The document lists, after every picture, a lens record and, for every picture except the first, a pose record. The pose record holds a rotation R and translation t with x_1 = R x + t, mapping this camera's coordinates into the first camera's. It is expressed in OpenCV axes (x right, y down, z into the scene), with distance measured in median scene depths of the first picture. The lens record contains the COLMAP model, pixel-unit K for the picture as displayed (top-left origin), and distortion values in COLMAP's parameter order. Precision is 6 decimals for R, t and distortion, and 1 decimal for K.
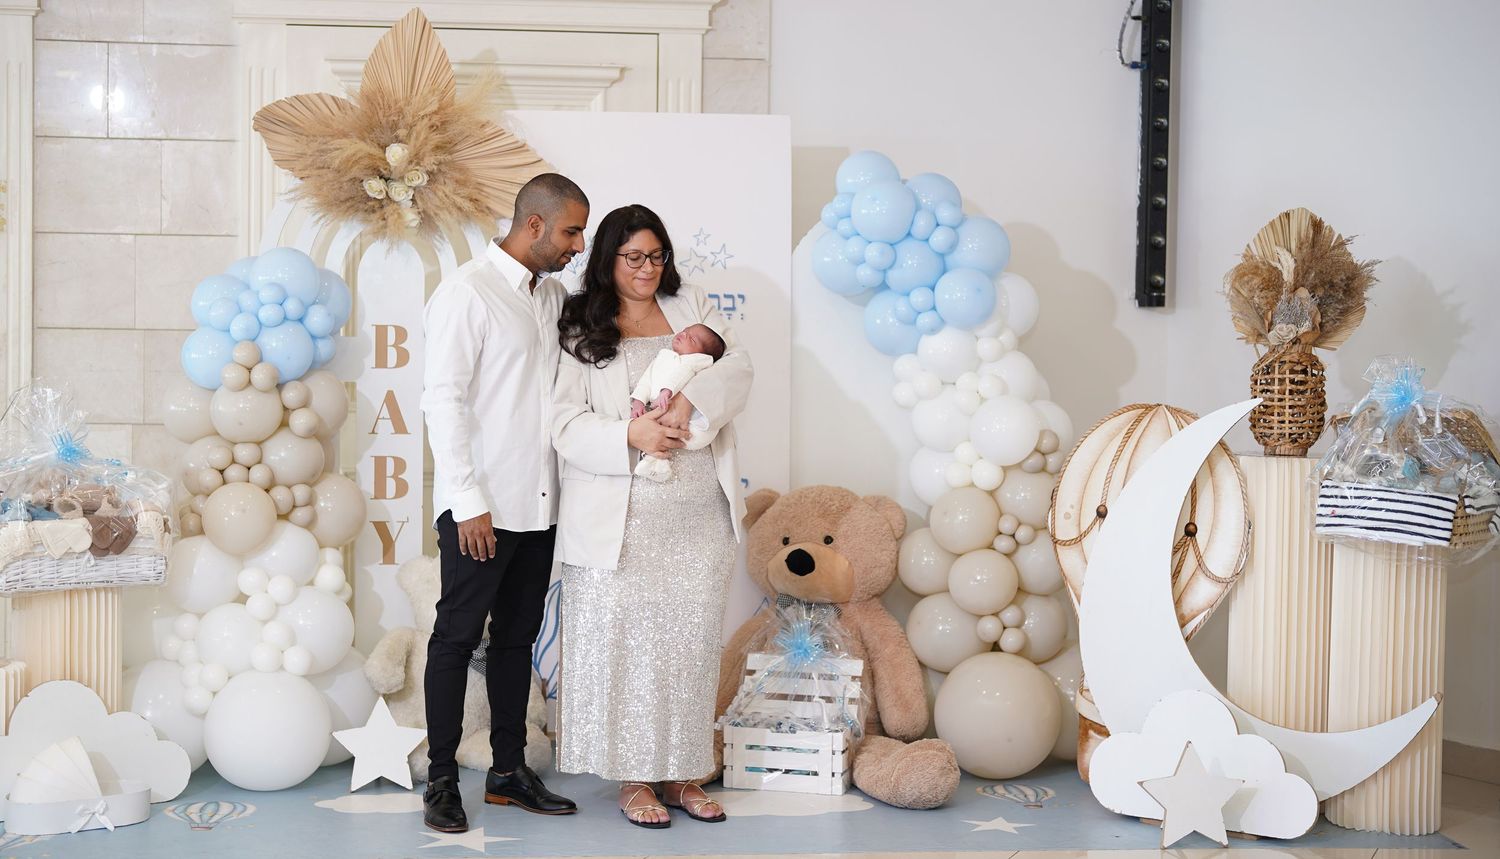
lens RADIAL K [[2513.0, 0, 750.0], [0, 2513.0, 429.5], [0, 0, 1]] dist [-0.039750, 0.011976]
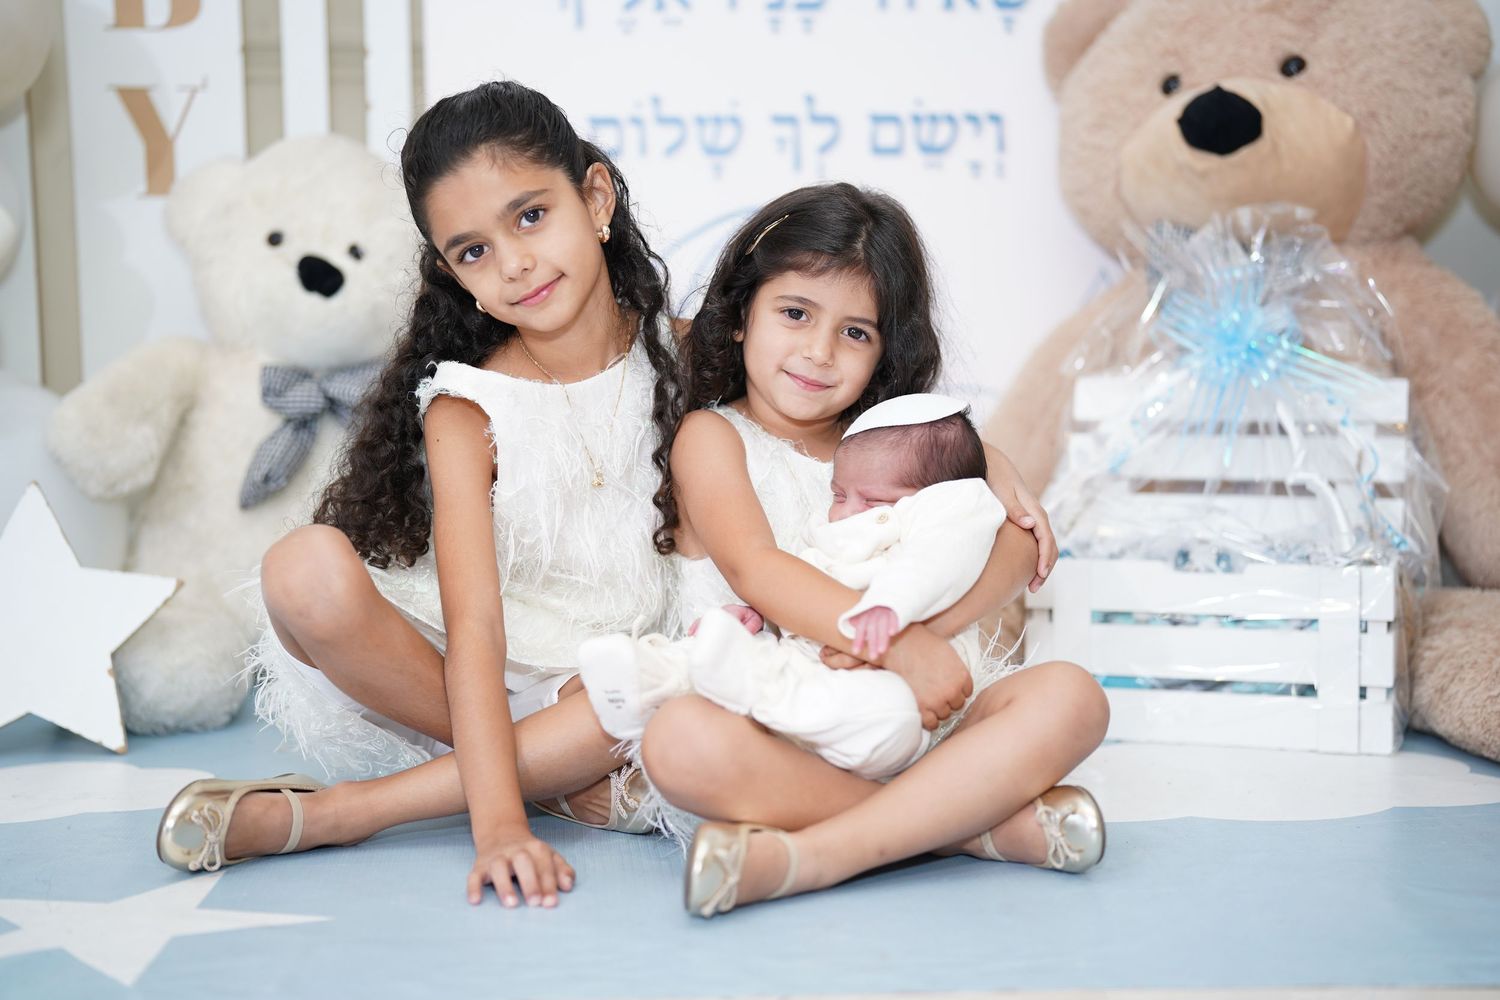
lens RADIAL K [[2256.7, 0, 750.0], [0, 2256.7, 500.0], [0, 0, 1]] dist [-0.068357, 1.318769]
pose [[0.995752, -0.020332, -0.089808, -0.019489], [0.022076, 0.999586, 0.018467, 0.100338], [0.089395, -0.020371, 0.995788, 0.666639]]
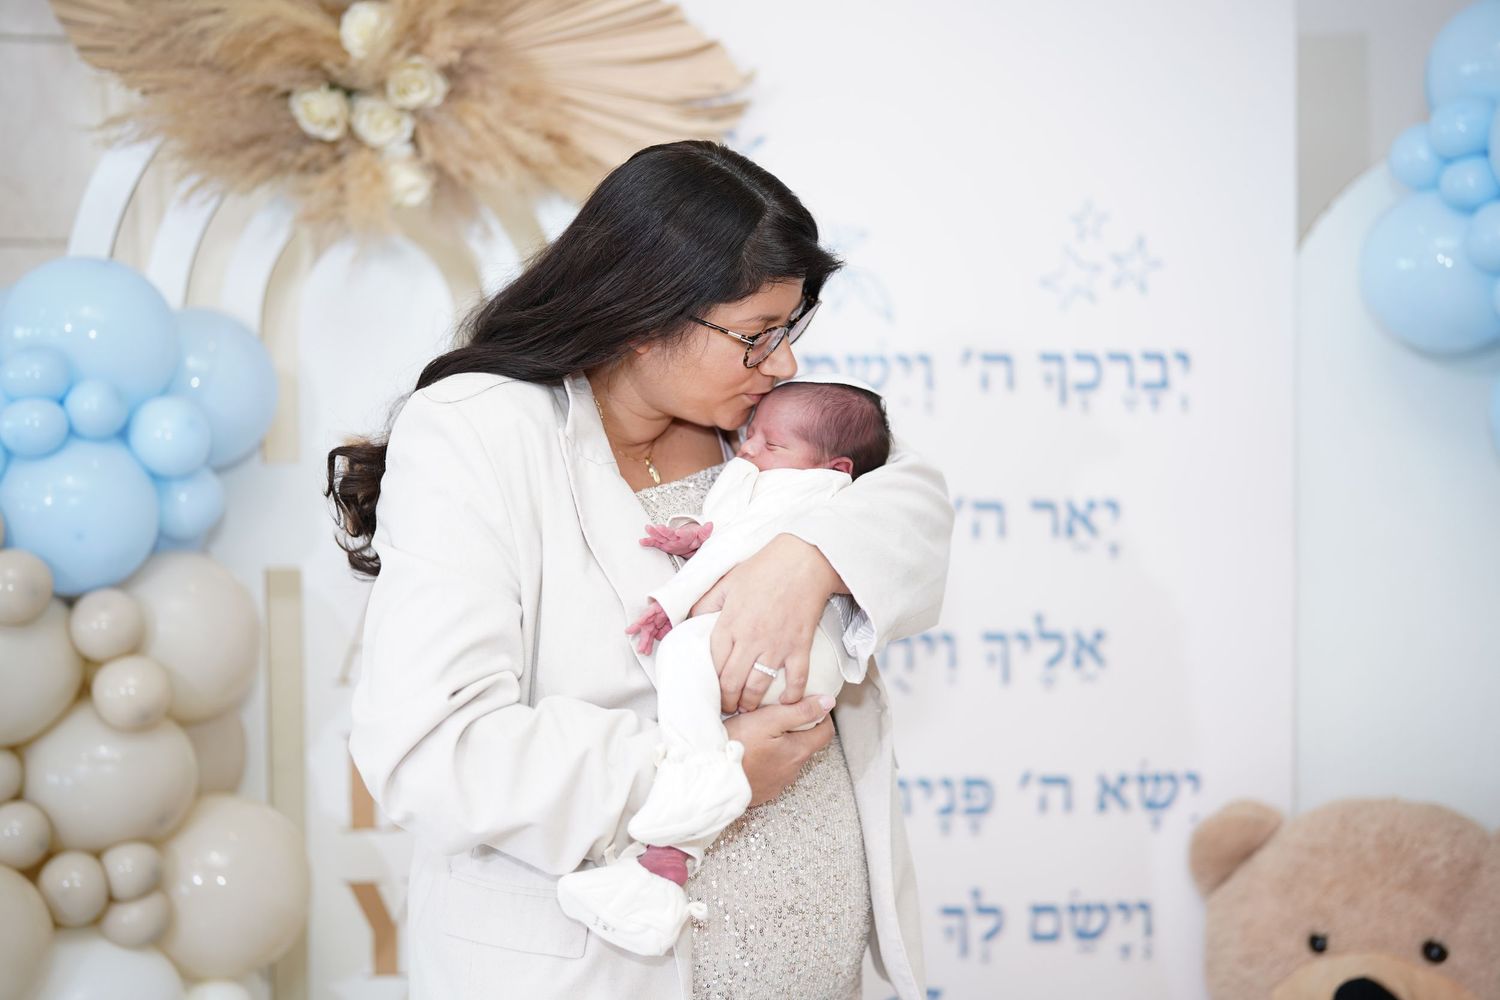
lens RADIAL K [[2256.7, 0, 750.0], [0, 2256.7, 500.0], [0, 0, 1]] dist [-0.068357, 1.318769]
pose [[0.996494, -0.013635, -0.082551, -0.047801], [0.014712, 0.999814, 0.012456, -0.035377], [0.082366, -0.013627, 0.996509, 0.629466]]
